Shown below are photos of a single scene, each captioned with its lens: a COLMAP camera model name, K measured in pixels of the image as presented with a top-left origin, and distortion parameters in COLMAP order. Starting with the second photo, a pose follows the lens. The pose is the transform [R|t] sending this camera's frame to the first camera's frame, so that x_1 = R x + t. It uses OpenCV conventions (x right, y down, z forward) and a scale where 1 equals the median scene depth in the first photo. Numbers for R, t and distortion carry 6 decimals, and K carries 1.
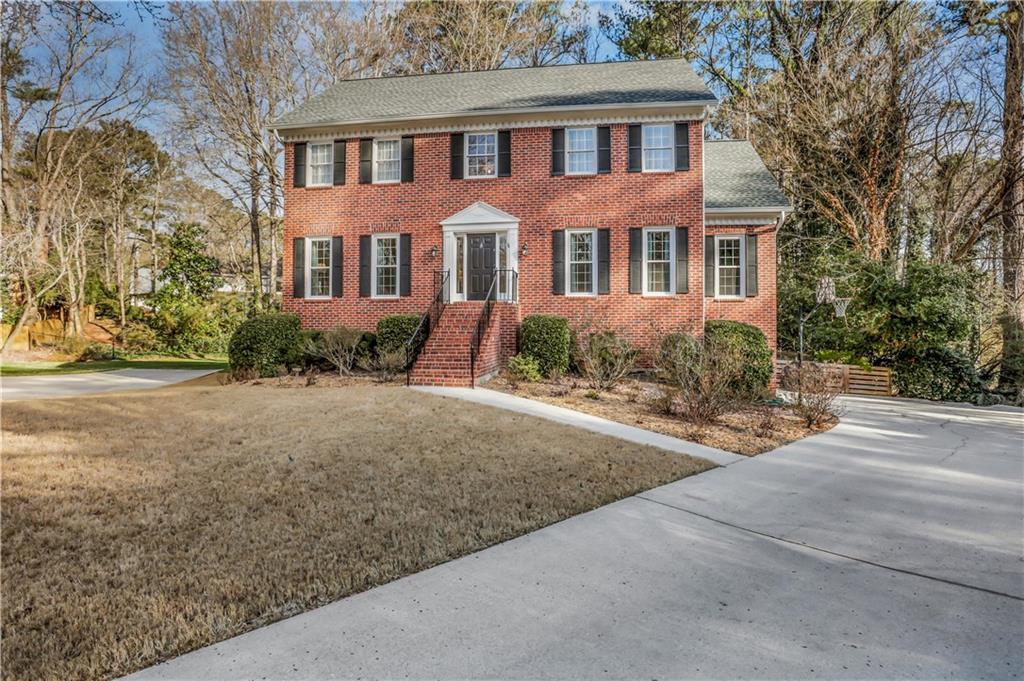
lens RADIAL K [[544.0, 0, 510.7], [0, 544.0, 333.2], [0, 0, 1]] dist [-0.000344, -0.000068]
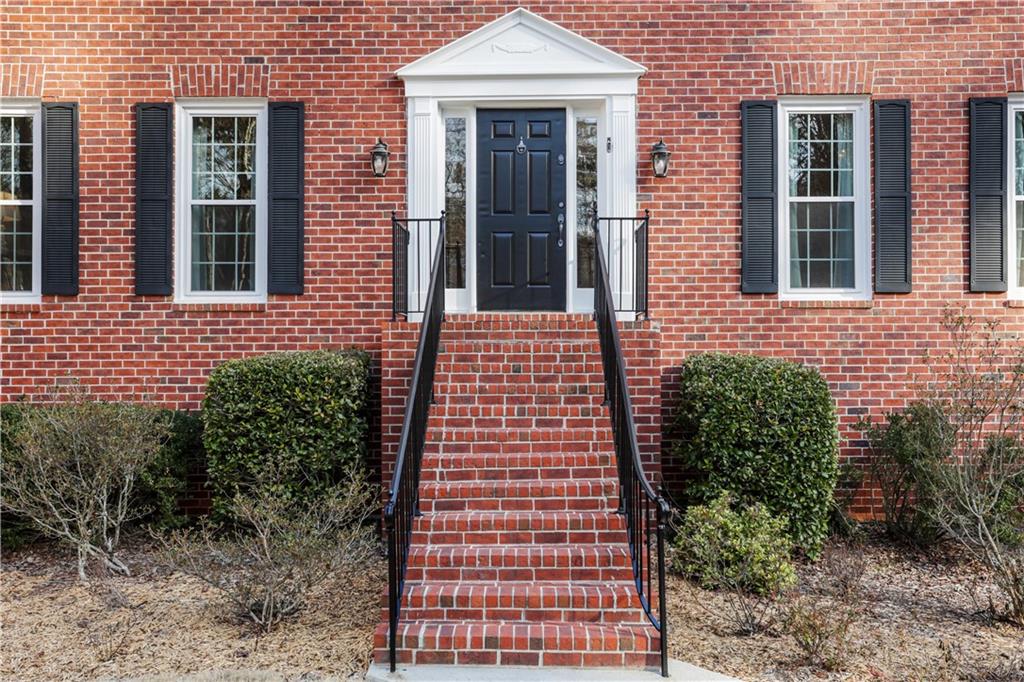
lens RADIAL K [[1008.5, 0, 512.7], [0, 1008.5, 345.9], [0, 0, 1]] dist [0.051726, 0.000000]
pose [[0.990633, 0.000353, 0.136552, -0.143617], [0.001845, 0.999871, -0.015968, -0.028922], [-0.136540, 0.016070, 0.990504, 0.391972]]
